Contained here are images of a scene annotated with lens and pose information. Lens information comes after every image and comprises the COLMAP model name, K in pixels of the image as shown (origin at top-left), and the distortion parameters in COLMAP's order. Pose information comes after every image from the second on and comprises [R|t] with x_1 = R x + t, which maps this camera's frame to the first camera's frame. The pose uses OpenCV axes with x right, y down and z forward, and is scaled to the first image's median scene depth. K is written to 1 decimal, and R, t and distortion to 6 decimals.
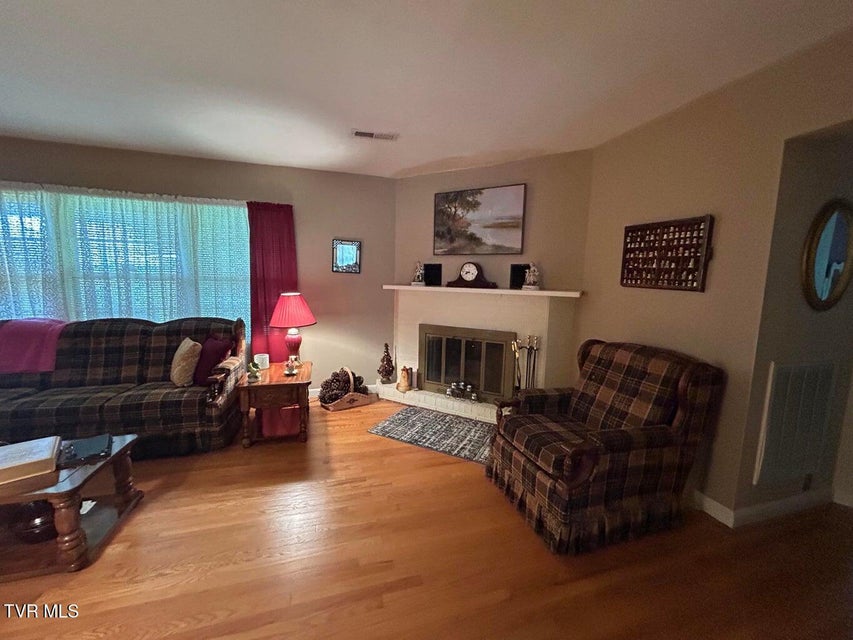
lens RADIAL K [[343.9, 0, 424.8], [0, 343.9, 321.8], [0, 0, 1]] dist [-0.001465, 0.000727]
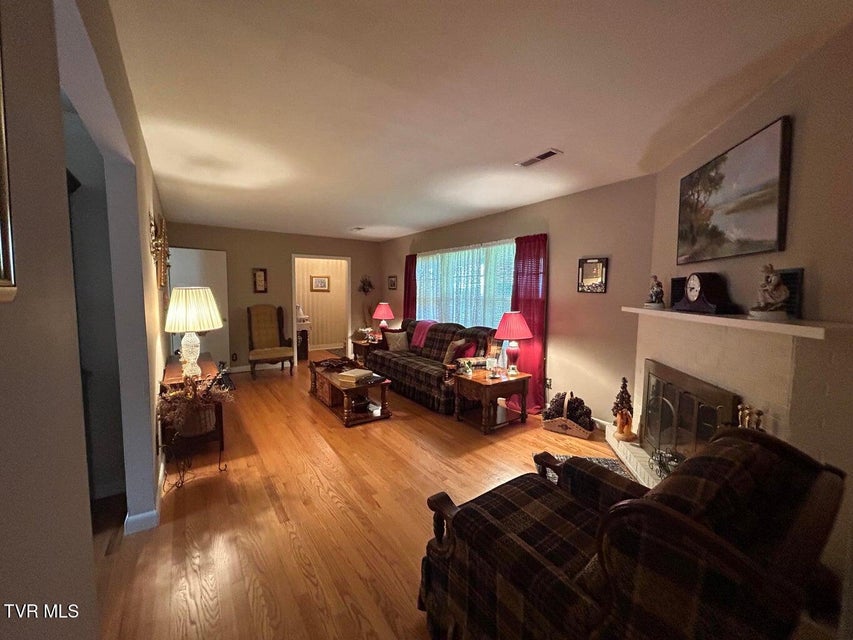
lens RADIAL K [[343.9, 0, 426.3], [0, 343.9, 318.5], [0, 0, 1]] dist [-0.001465, 0.000727]
pose [[0.308812, 0.050605, -0.949776, 0.588941], [-0.117252, 0.992992, 0.014784, -0.038410], [0.943868, 0.106797, 0.312581, 0.330085]]
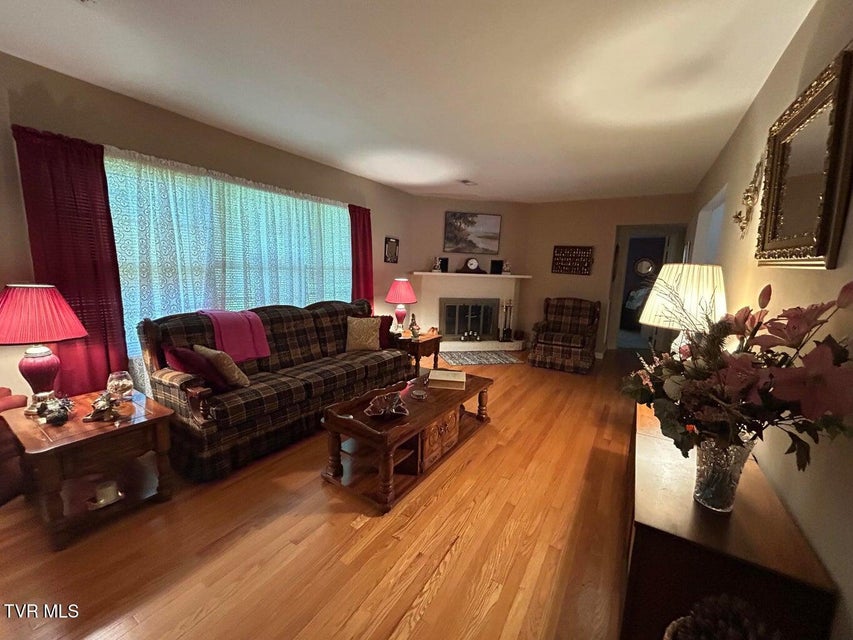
lens RADIAL K [[343.9, 0, 423.1], [0, 343.9, 323.1], [0, 0, 1]] dist [-0.001465, 0.000727]
pose [[0.759300, -0.101882, 0.642716, -1.141281], [0.063863, 0.994567, 0.082209, -0.013500], [-0.647600, -0.021375, 0.761681, -0.109783]]
